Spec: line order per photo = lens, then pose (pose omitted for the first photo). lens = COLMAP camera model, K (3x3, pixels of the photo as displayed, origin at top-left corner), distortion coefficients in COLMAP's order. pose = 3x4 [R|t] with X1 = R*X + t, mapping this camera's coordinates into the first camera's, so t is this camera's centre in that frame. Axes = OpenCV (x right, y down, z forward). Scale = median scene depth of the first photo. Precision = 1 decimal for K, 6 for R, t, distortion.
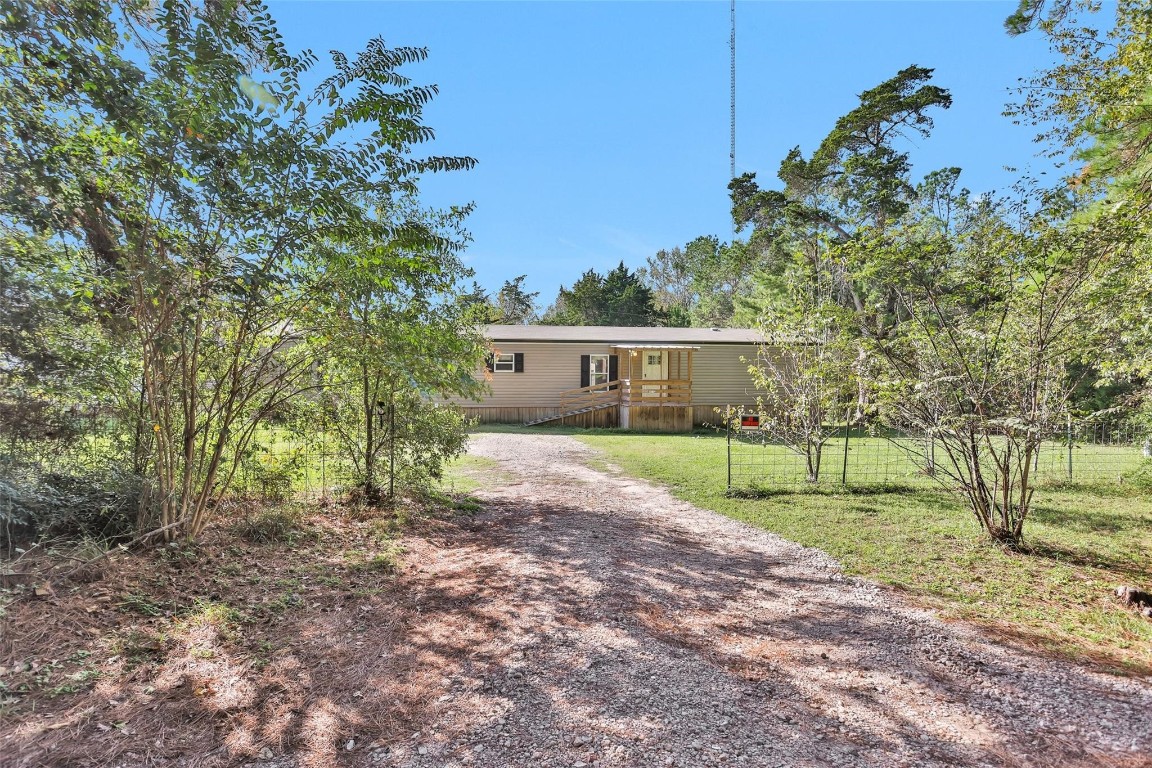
lens RADIAL K [[556.9, 0, 573.6], [0, 556.9, 366.4], [0, 0, 1]] dist [0.001606, 0.000283]
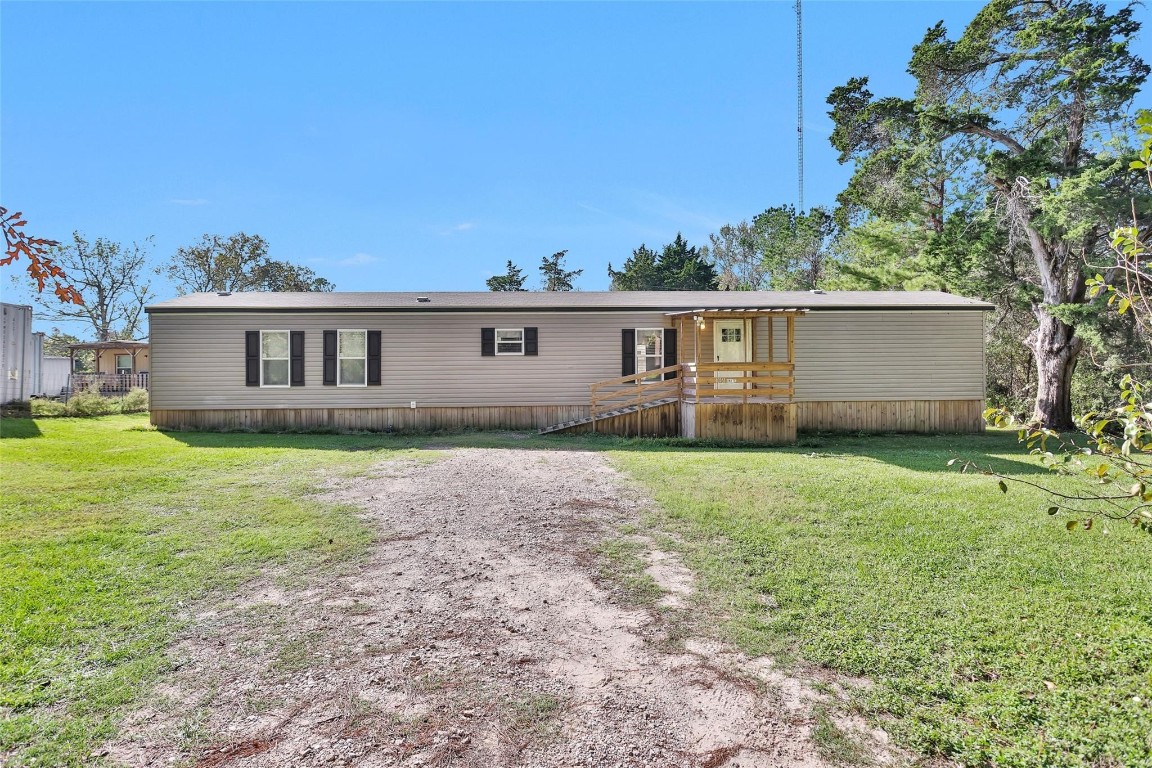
lens RADIAL K [[556.9, 0, 573.6], [0, 556.9, 366.4], [0, 0, 1]] dist [0.001606, 0.000283]
pose [[0.994525, -0.013714, -0.103594, 0.020972], [0.014340, 0.999883, 0.005297, 0.017993], [0.103509, -0.006754, 0.994606, 0.270704]]
